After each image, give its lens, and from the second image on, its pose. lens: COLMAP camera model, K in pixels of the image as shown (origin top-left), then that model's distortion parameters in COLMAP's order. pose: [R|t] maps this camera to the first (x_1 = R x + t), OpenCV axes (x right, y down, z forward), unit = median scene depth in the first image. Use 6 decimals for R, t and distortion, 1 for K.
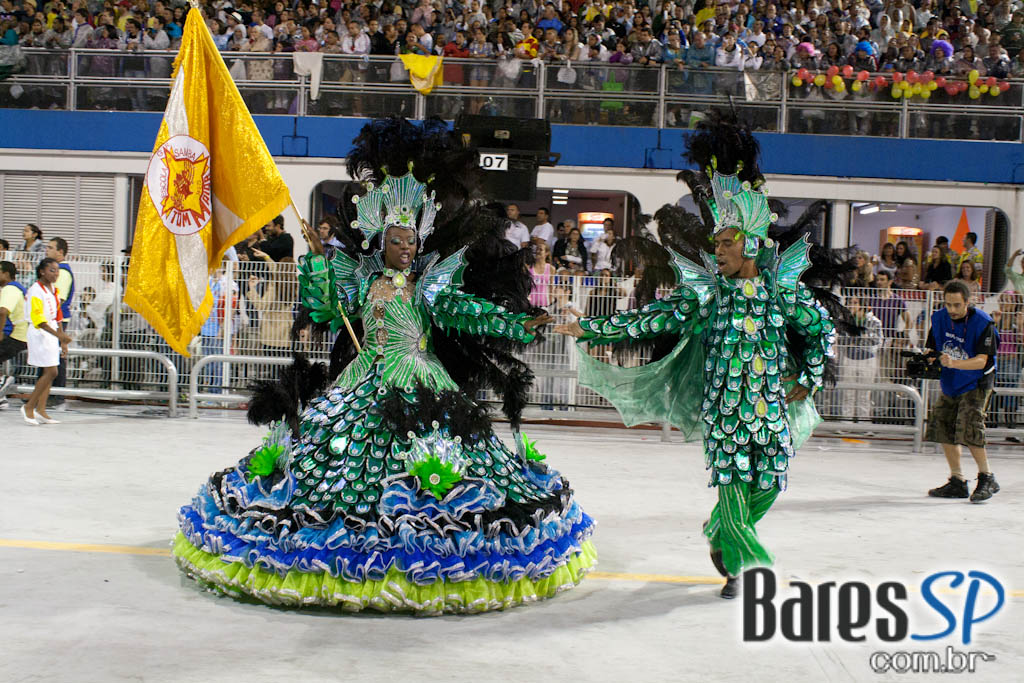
lens RADIAL K [[1165.7, 0, 512.0], [0, 1165.7, 341.7], [0, 0, 1]] dist [-0.017865, 0.000000]
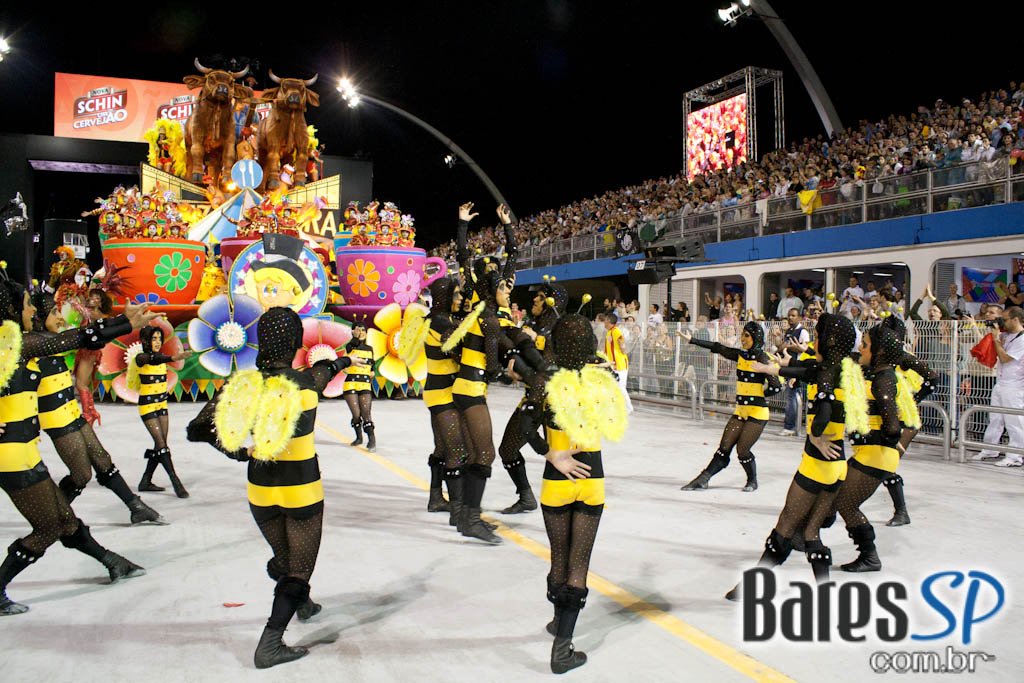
lens RADIAL K [[859.9, 0, 511.6], [0, 859.9, 343.2], [0, 0, 1]] dist [-0.006366, 0.014107]
pose [[0.575015, -0.047483, -0.816764, 0.666066], [0.007728, 0.998585, -0.052613, 0.024770], [0.818107, 0.023941, 0.574568, -0.013025]]
